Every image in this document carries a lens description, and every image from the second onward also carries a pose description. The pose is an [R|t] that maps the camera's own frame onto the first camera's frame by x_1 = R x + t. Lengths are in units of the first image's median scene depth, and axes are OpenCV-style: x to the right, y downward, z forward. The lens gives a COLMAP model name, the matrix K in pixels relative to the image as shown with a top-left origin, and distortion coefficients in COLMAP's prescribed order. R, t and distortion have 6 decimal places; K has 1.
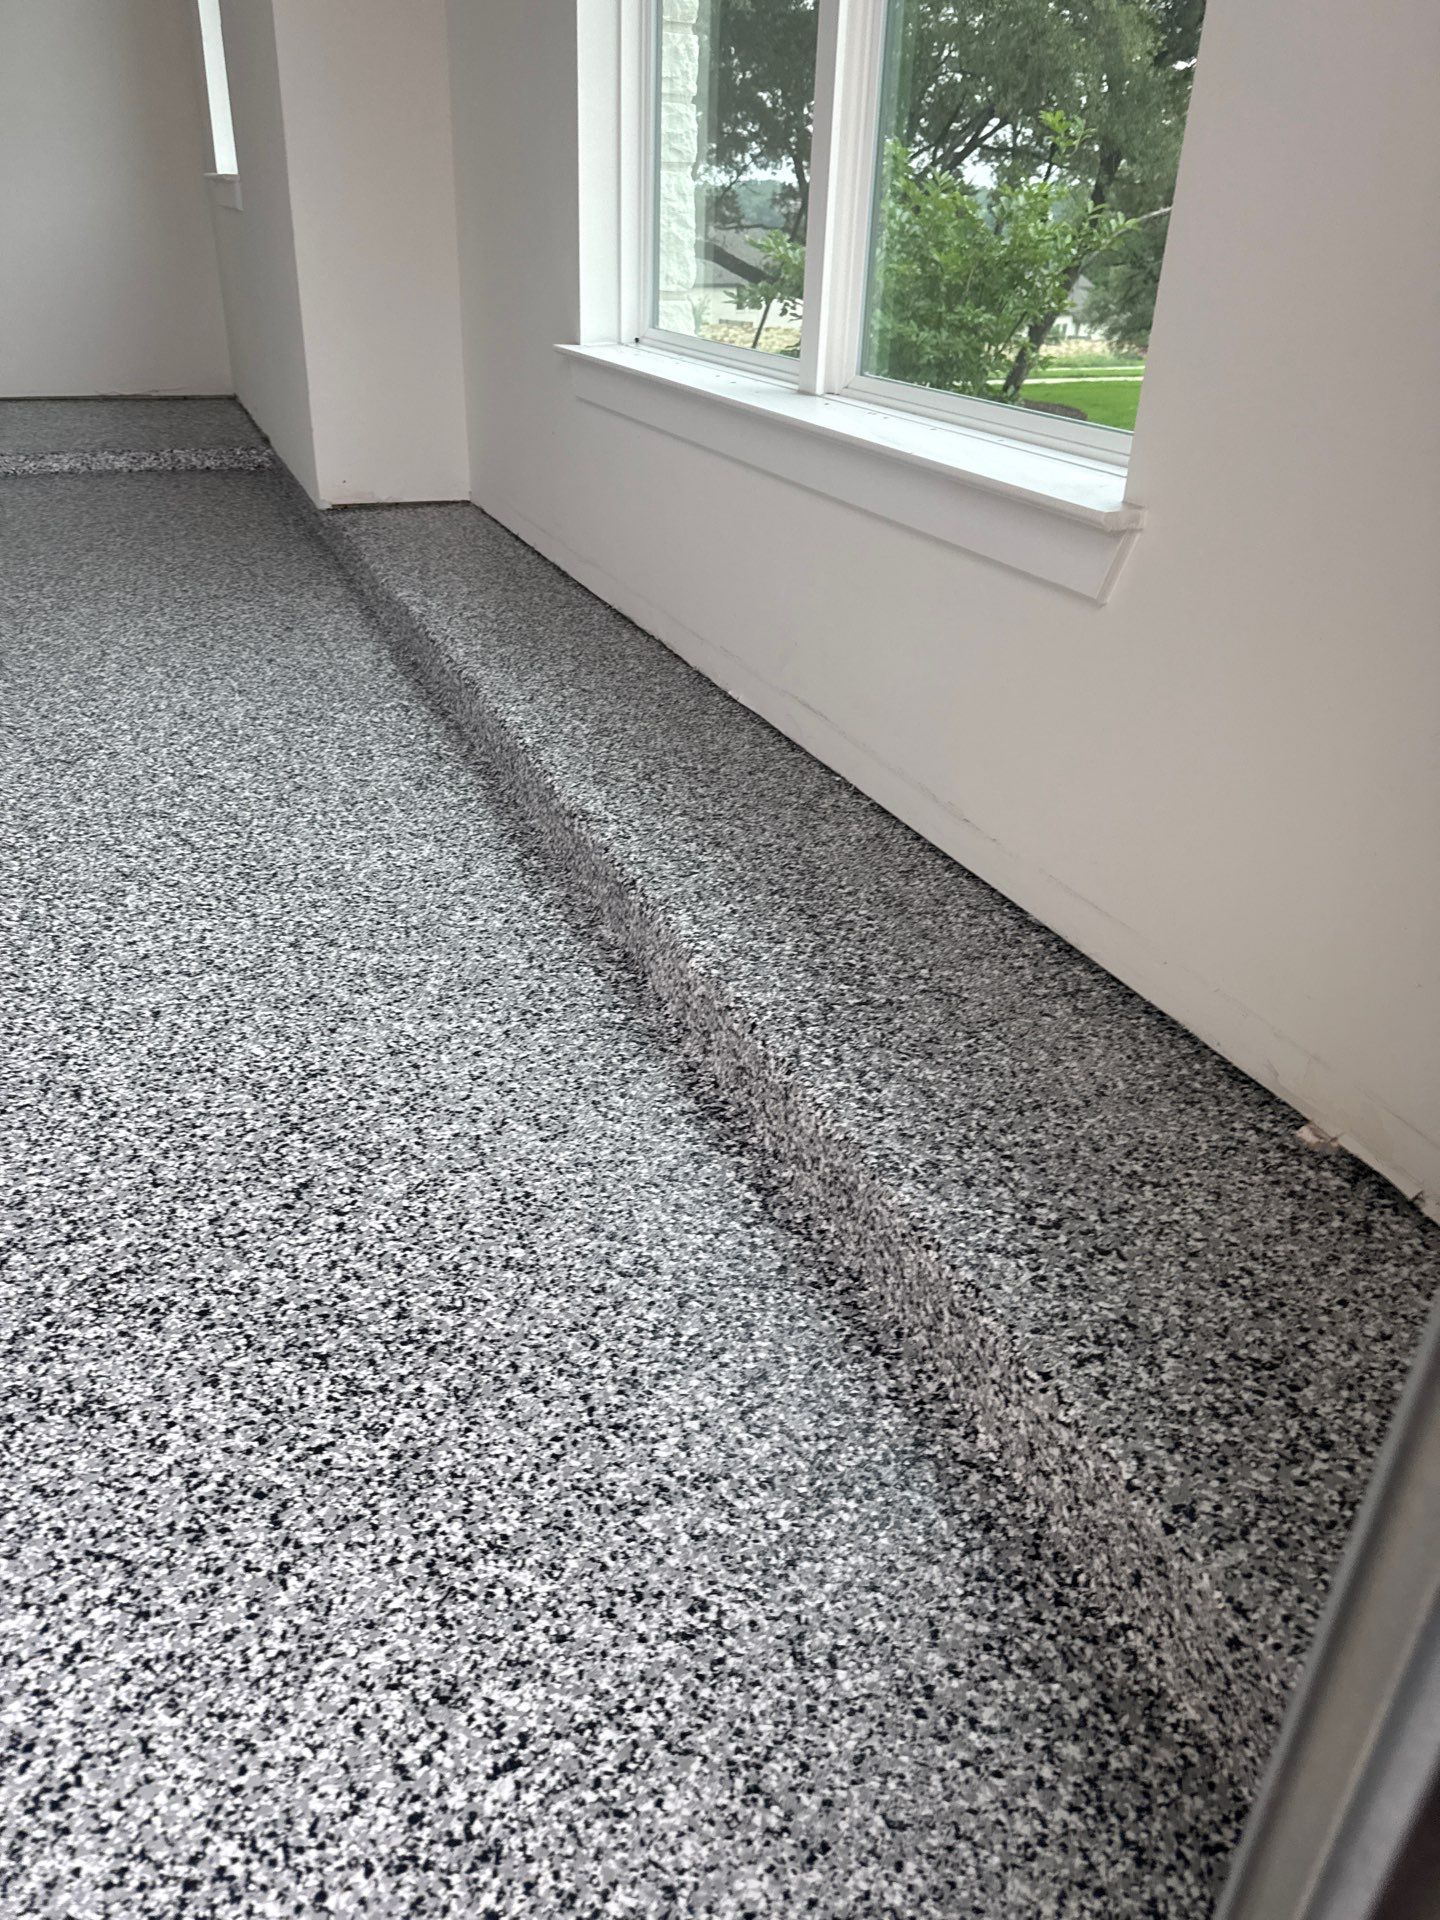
lens RADIAL K [[1255.5, 0, 720.0], [0, 1255.5, 960.0], [0, 0, 1]] dist [0.037883, -0.035000]
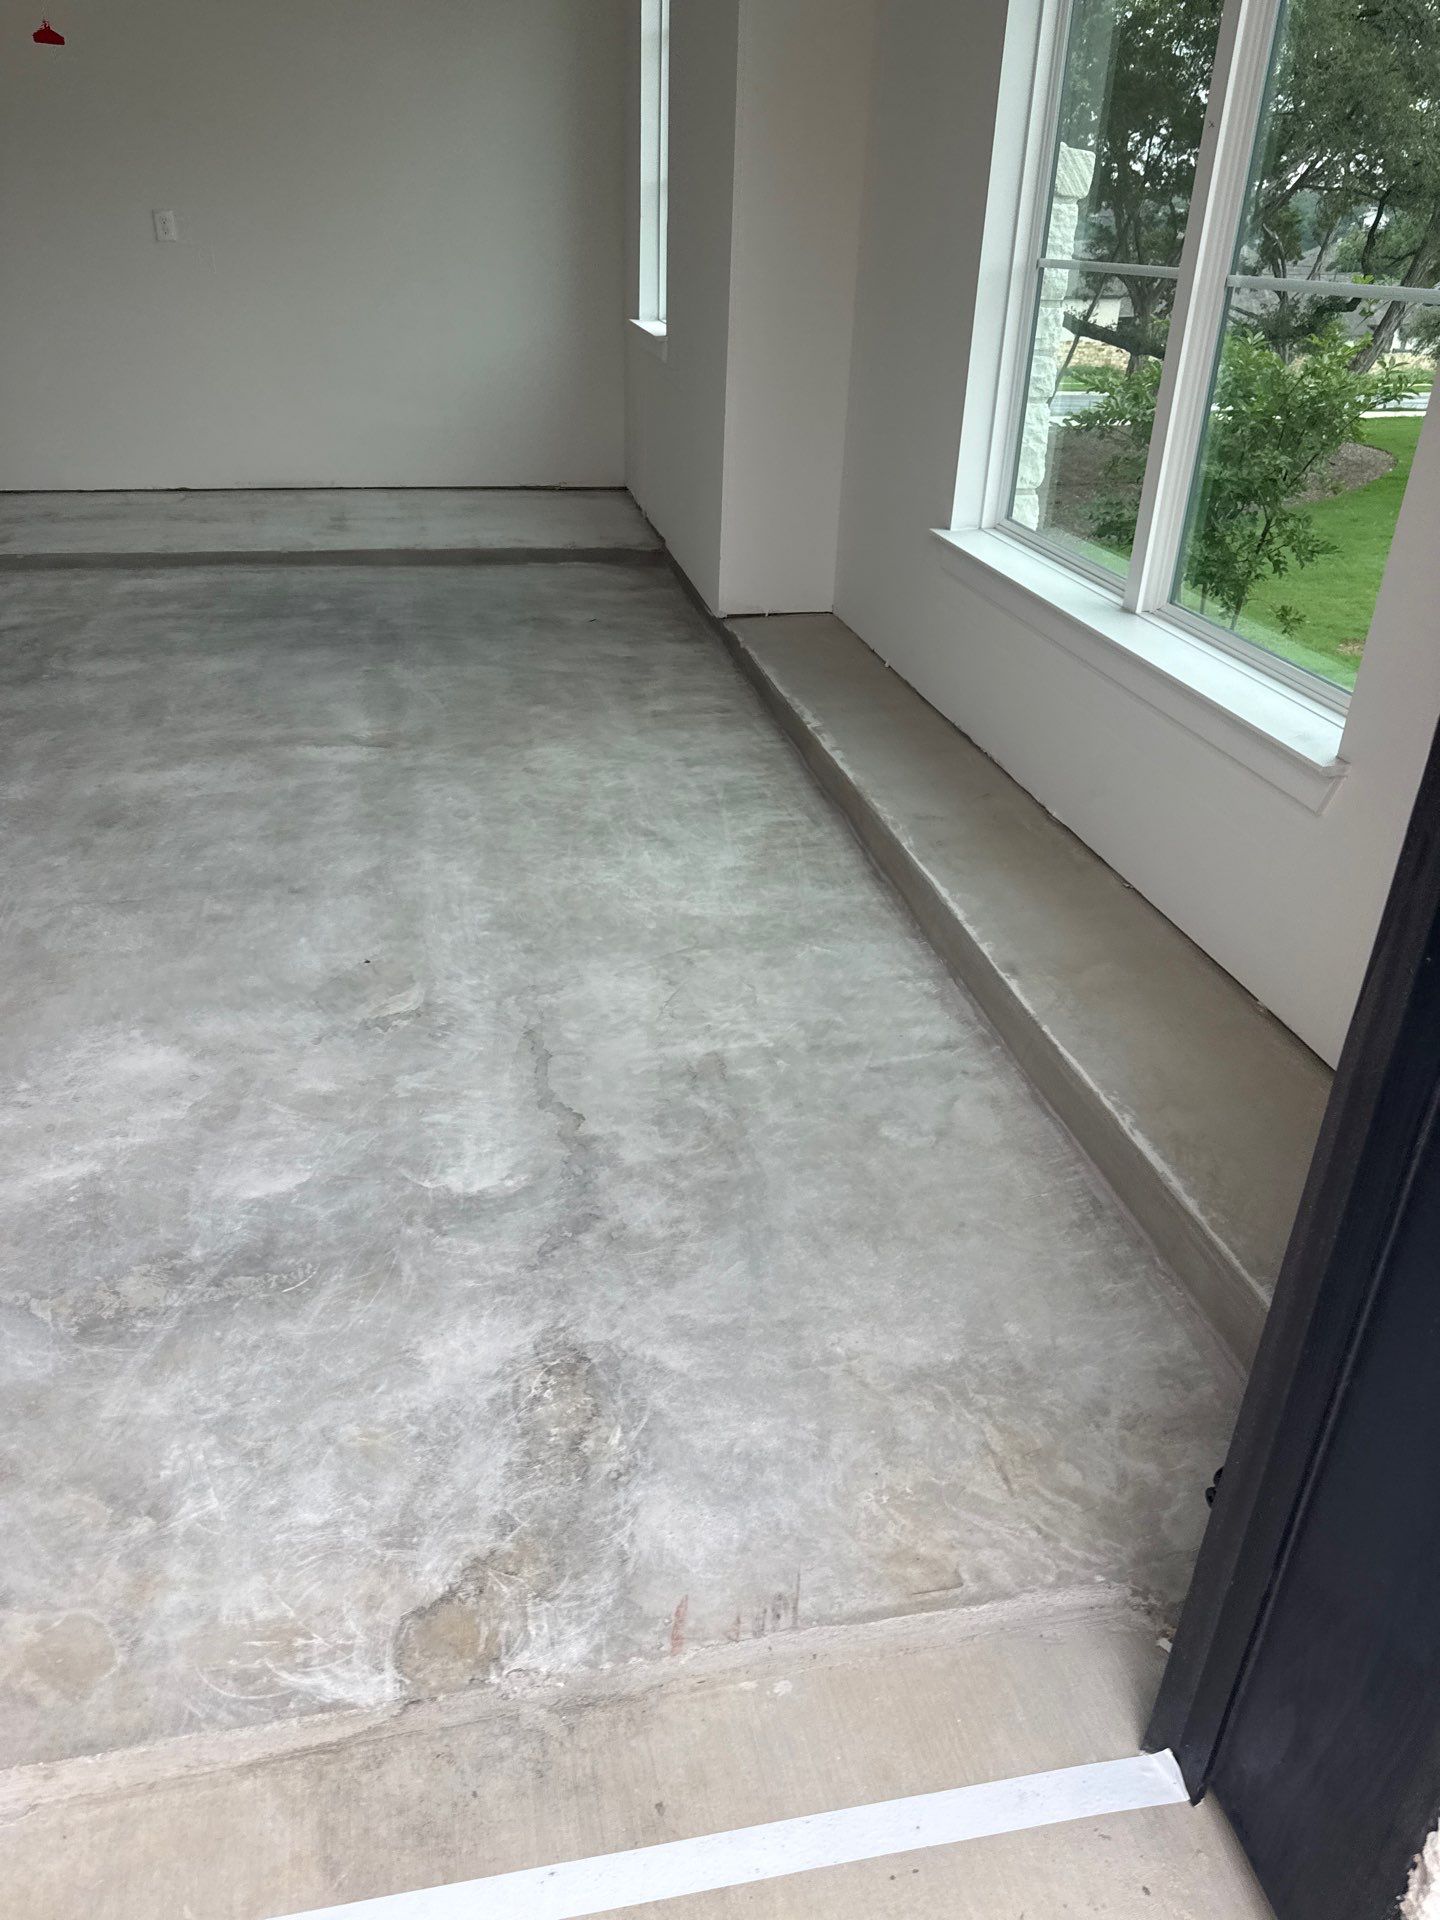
lens RADIAL K [[1311.7, 0, 720.0], [0, 1311.7, 960.0], [0, 0, 1]] dist [0.061543, -0.161790]
pose [[0.980405, 0.090238, -0.175110, -0.178061], [-0.090446, 0.995878, 0.006810, -0.071530], [0.175003, 0.009161, 0.984525, -1.071362]]
